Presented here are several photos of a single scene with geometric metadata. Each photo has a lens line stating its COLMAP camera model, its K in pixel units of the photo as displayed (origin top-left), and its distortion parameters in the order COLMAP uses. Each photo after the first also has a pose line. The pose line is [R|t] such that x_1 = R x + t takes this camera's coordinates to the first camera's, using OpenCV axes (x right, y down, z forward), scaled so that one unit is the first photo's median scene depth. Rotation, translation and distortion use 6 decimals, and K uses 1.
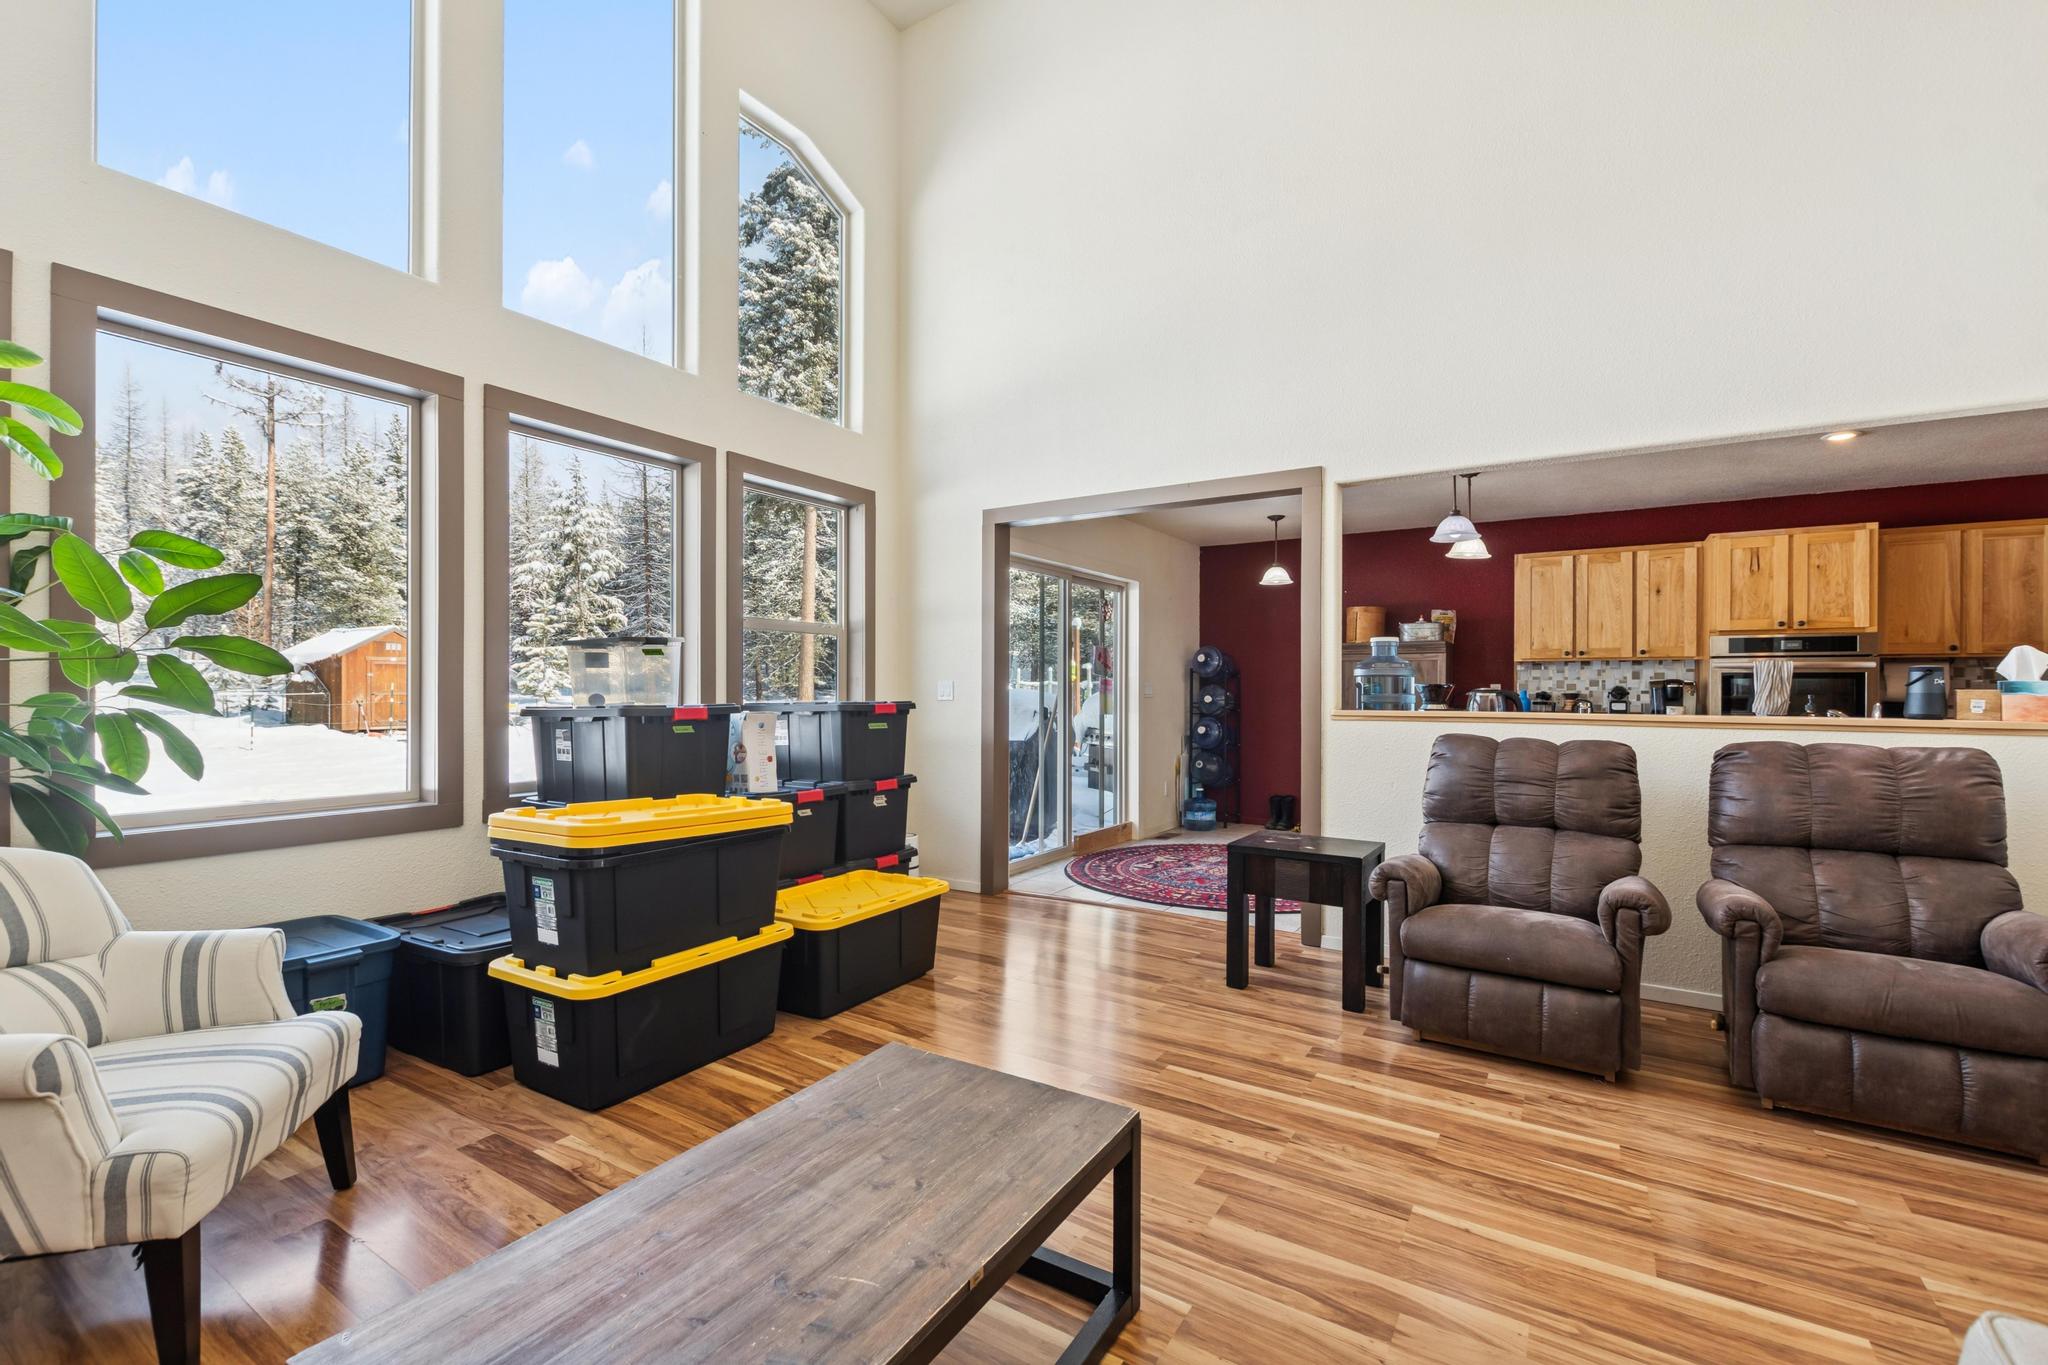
lens RADIAL K [[890.7, 0, 1030.7], [0, 890.7, 690.5], [0, 0, 1]] dist [0.007306, -0.003451]
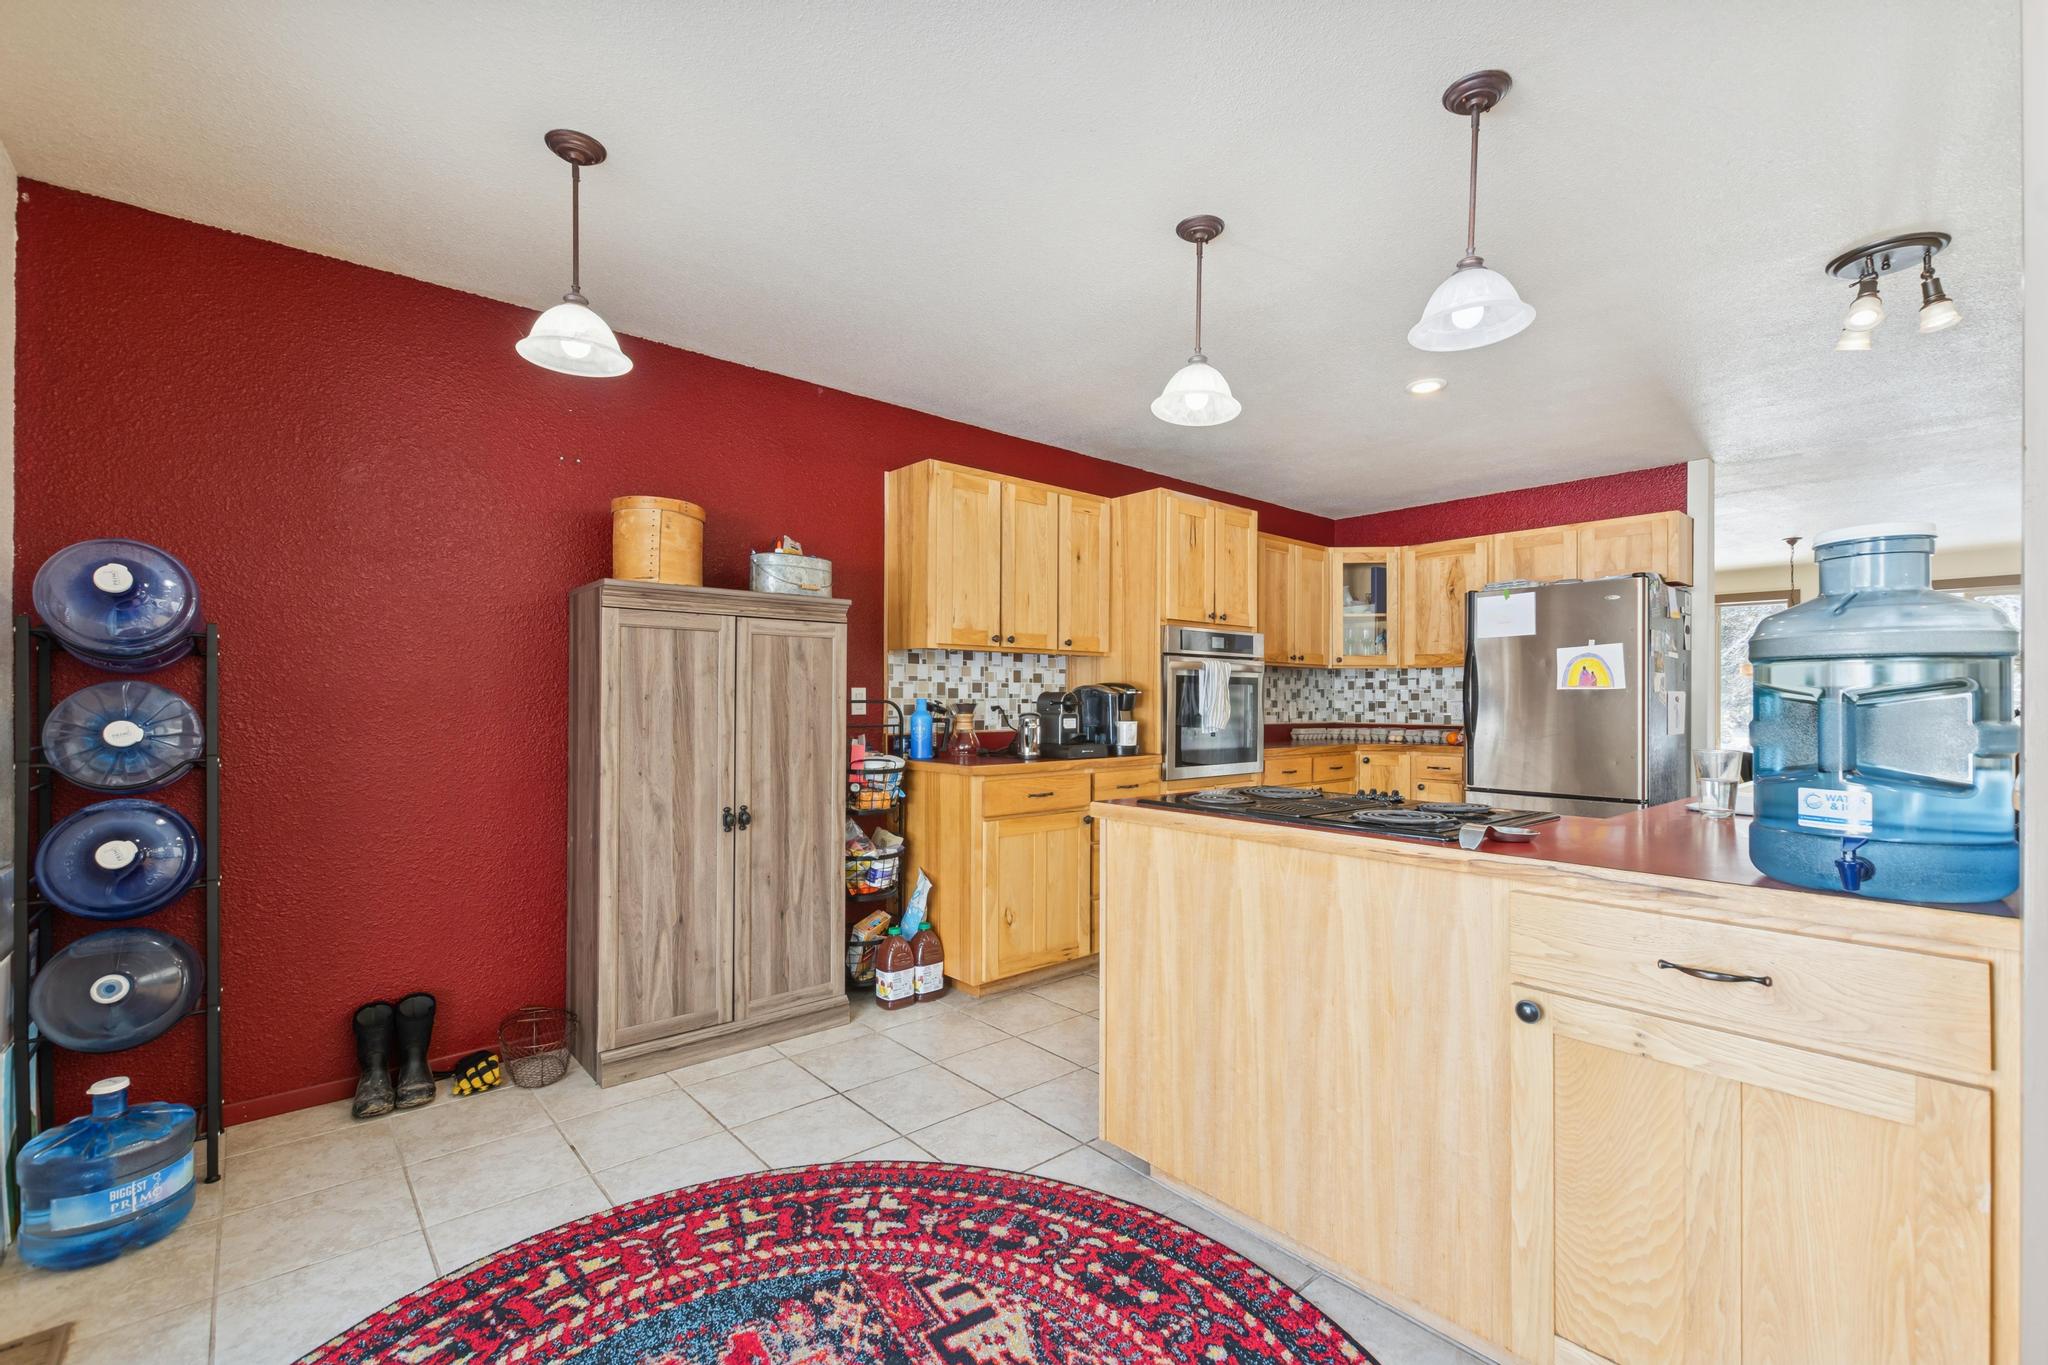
lens RADIAL K [[890.7, 0, 1037.7], [0, 890.7, 700.8], [0, 0, 1]] dist [0.007306, -0.003451]
pose [[0.280754, -0.006191, 0.959760, 0.025203], [0.000278, 0.999980, 0.006369, -0.003302], [-0.959780, -0.001522, 0.280750, 0.960859]]
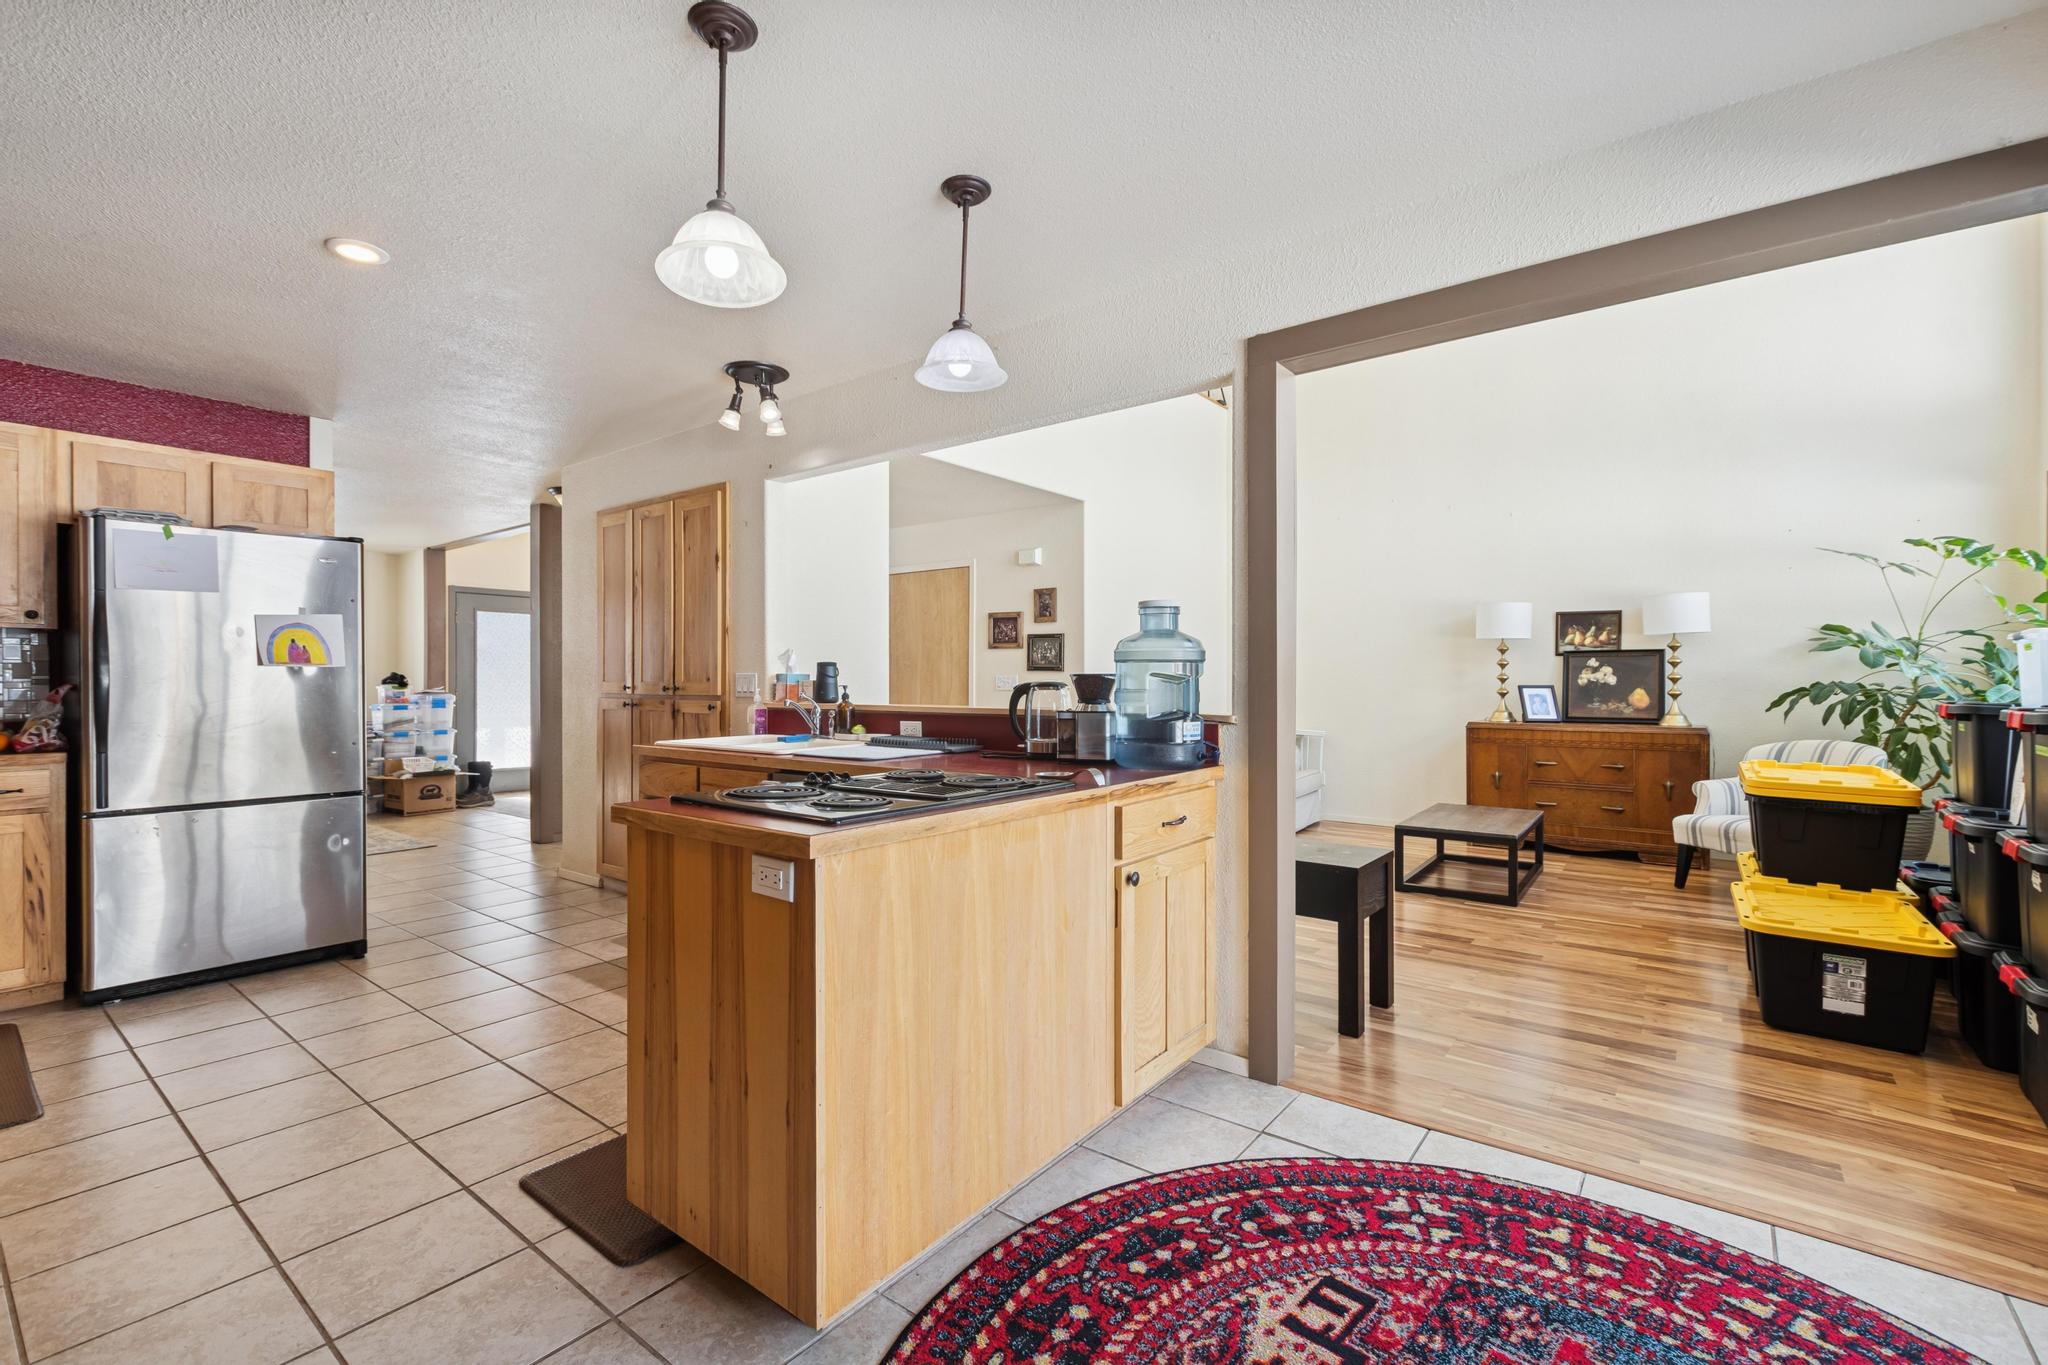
lens RADIAL K [[890.7, 0, 1018.0], [0, 890.7, 680.1], [0, 0, 1]] dist [0.007306, -0.003451]
pose [[-0.994903, -0.005651, 0.100677, 0.356351], [-0.005342, 0.999980, 0.003333, -0.003473], [-0.100694, 0.002778, -0.994914, 1.342073]]
